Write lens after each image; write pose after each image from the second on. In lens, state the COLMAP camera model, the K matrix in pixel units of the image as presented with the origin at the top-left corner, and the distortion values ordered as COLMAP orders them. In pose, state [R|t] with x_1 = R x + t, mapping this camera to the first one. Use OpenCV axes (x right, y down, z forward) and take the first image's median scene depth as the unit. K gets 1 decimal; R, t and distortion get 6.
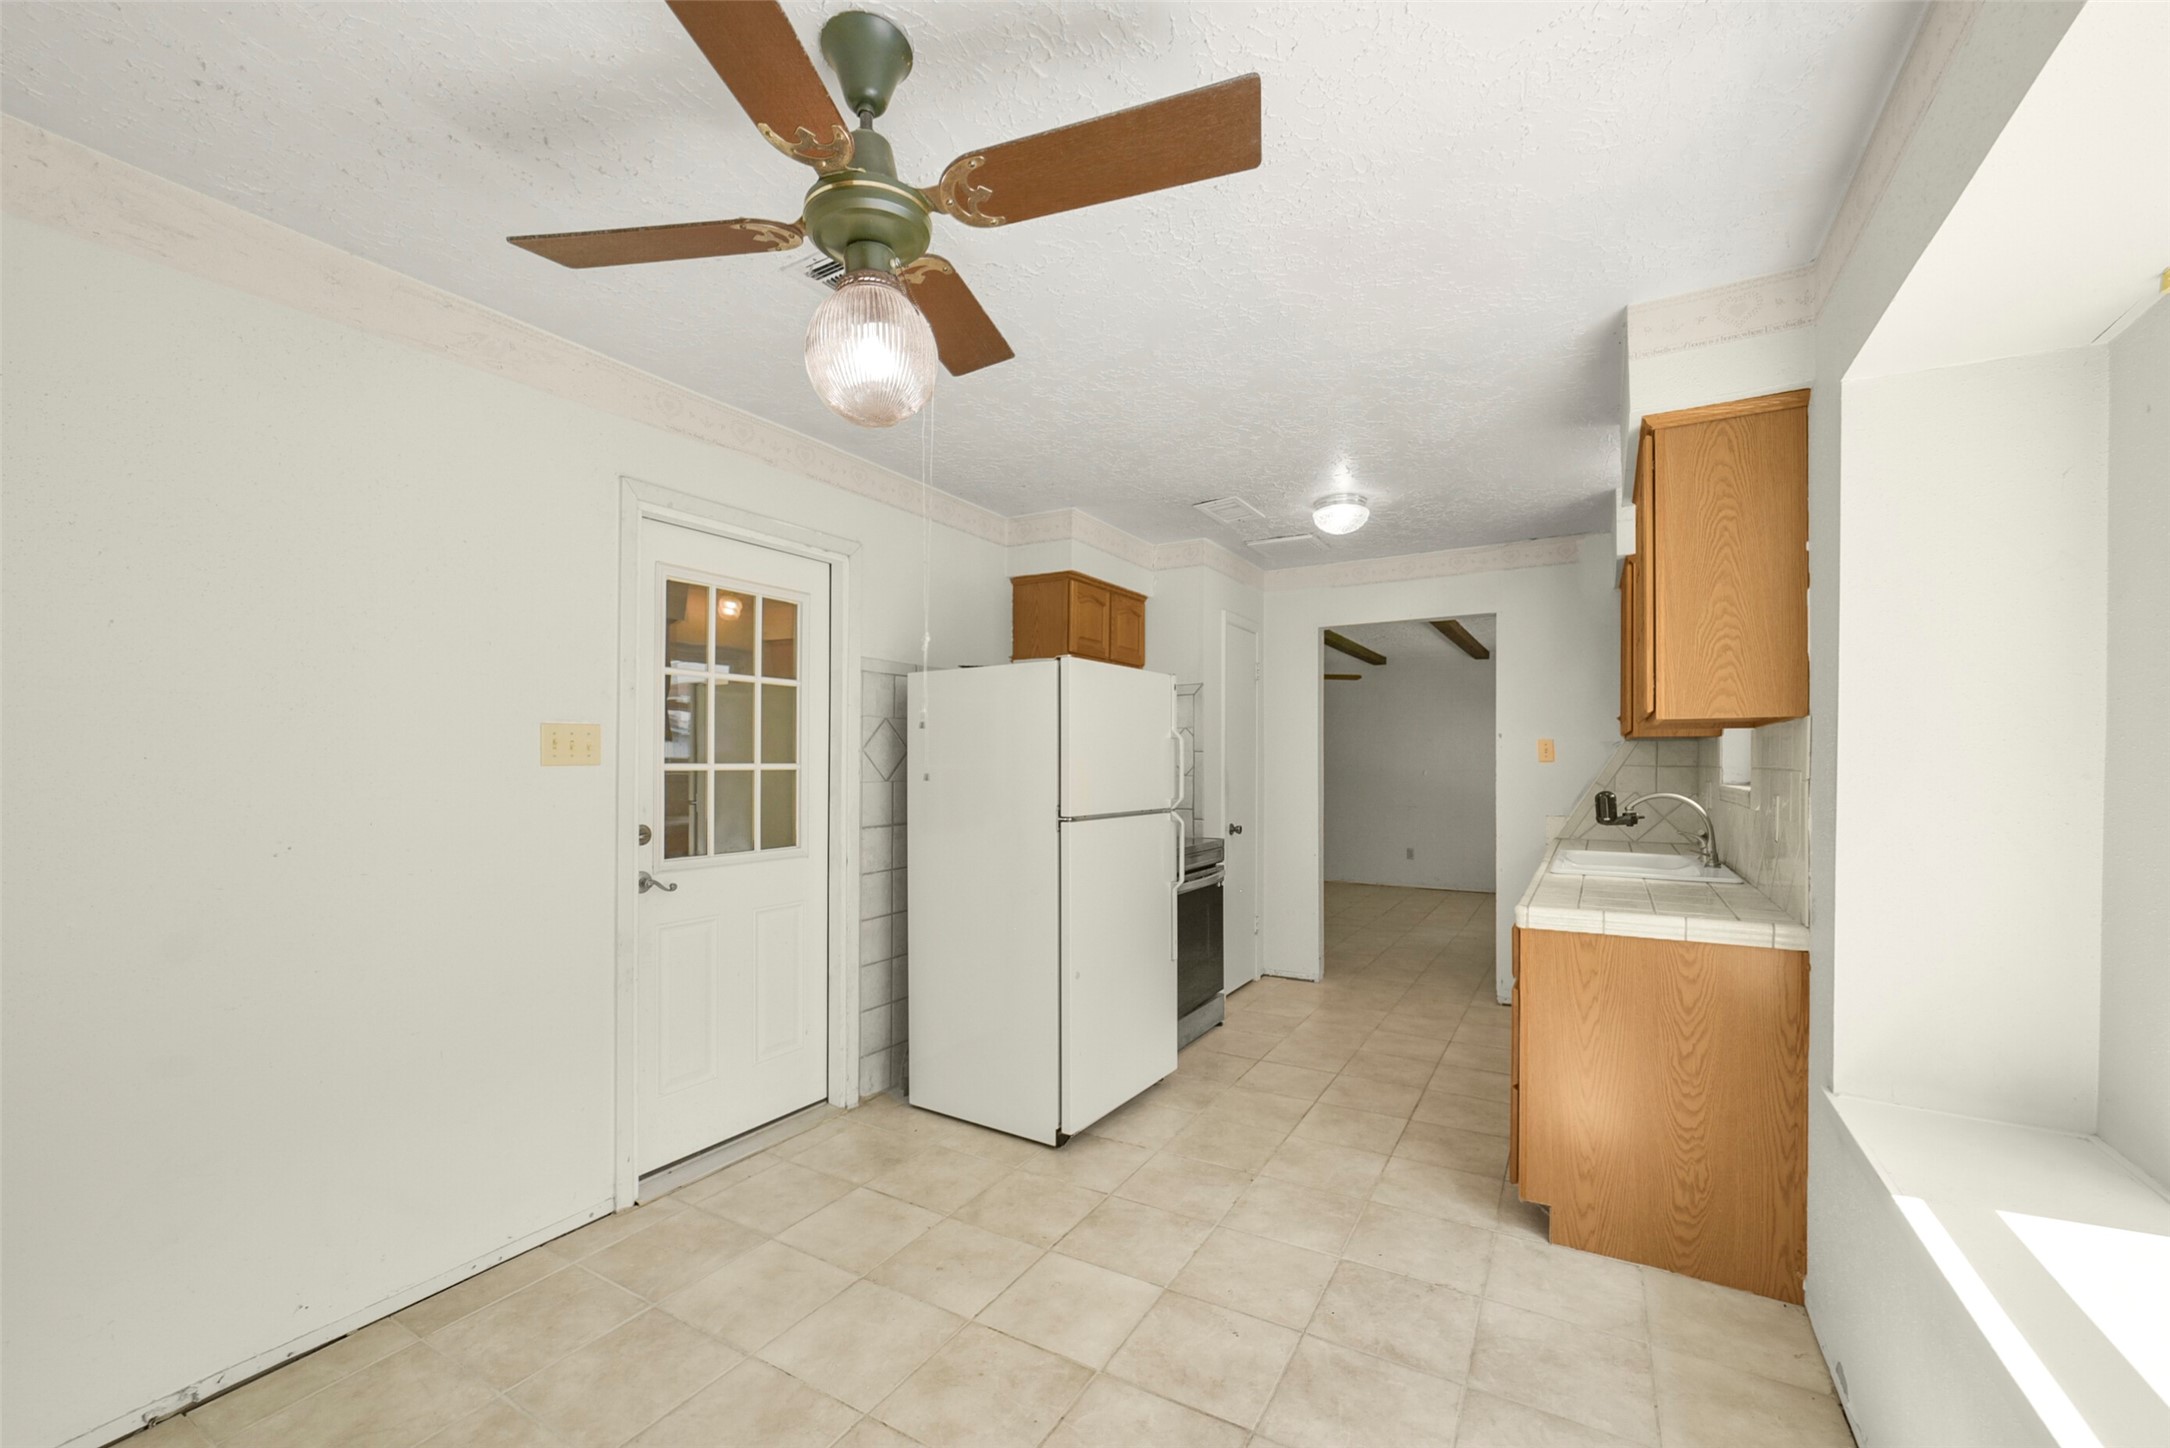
lens RADIAL K [[866.8, 0, 1086.1], [0, 866.8, 766.6], [0, 0, 1]] dist [-0.028854, 0.009941]
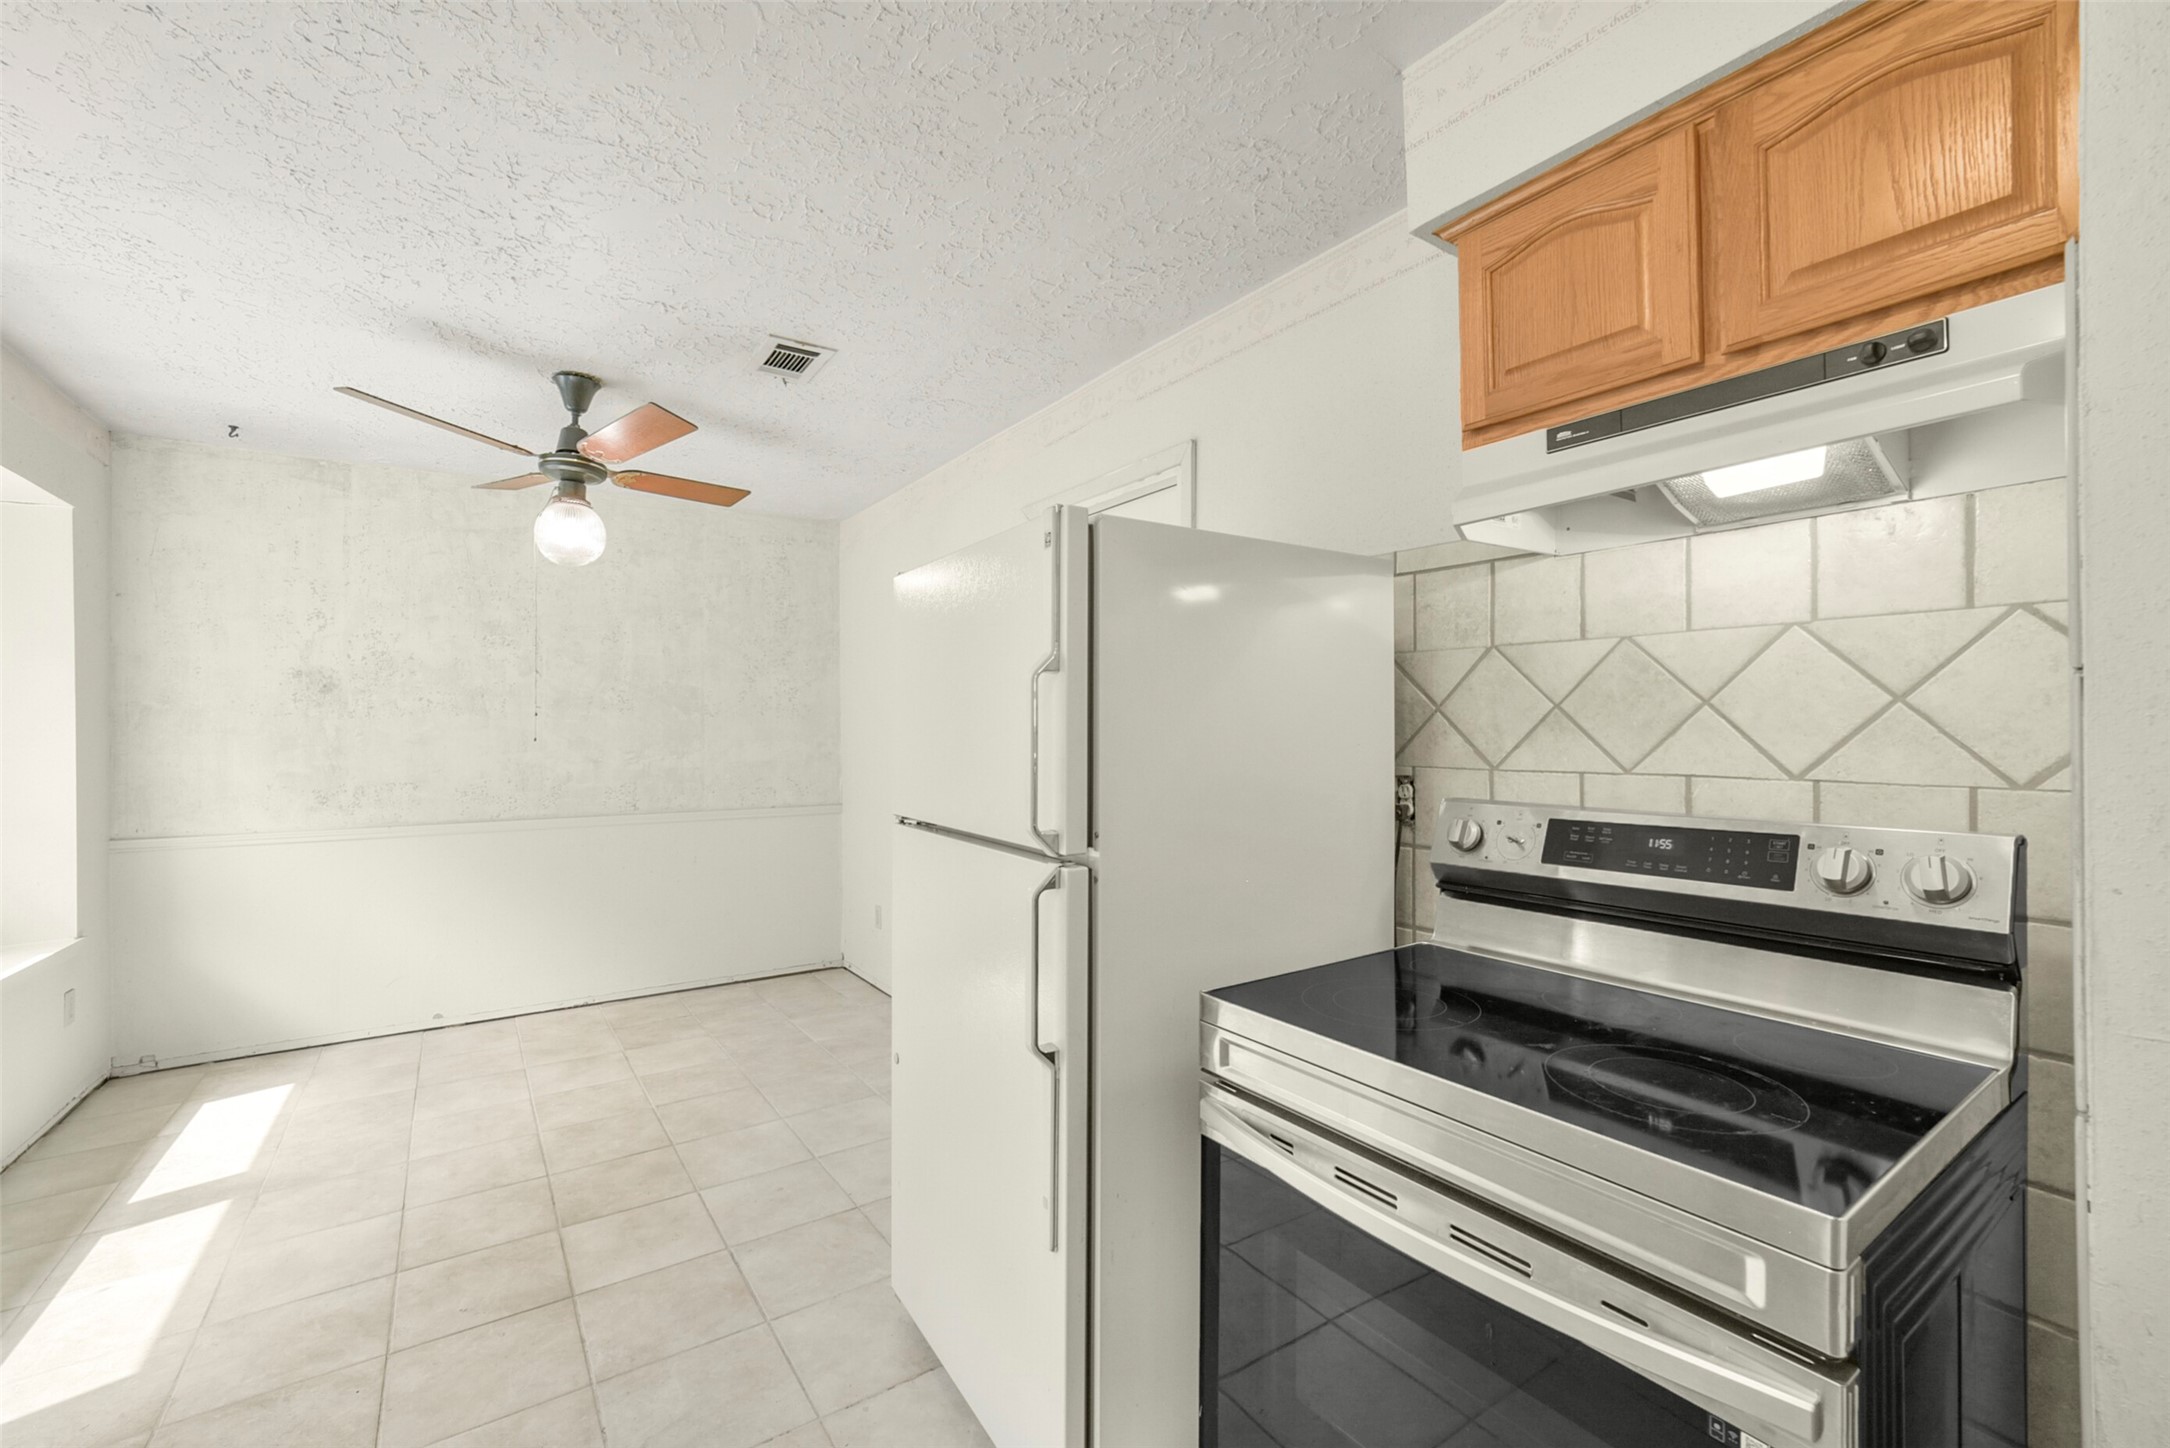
lens RADIAL K [[893.3, 0, 1083.1], [0, 893.3, 722.6], [0, 0, 1]] dist [-0.029636, 0.011406]
pose [[-0.417162, -0.004983, -0.908818, 0.454558], [-0.002677, 0.999987, -0.004254, -0.009106], [0.908828, 0.000658, -0.417170, 1.175406]]
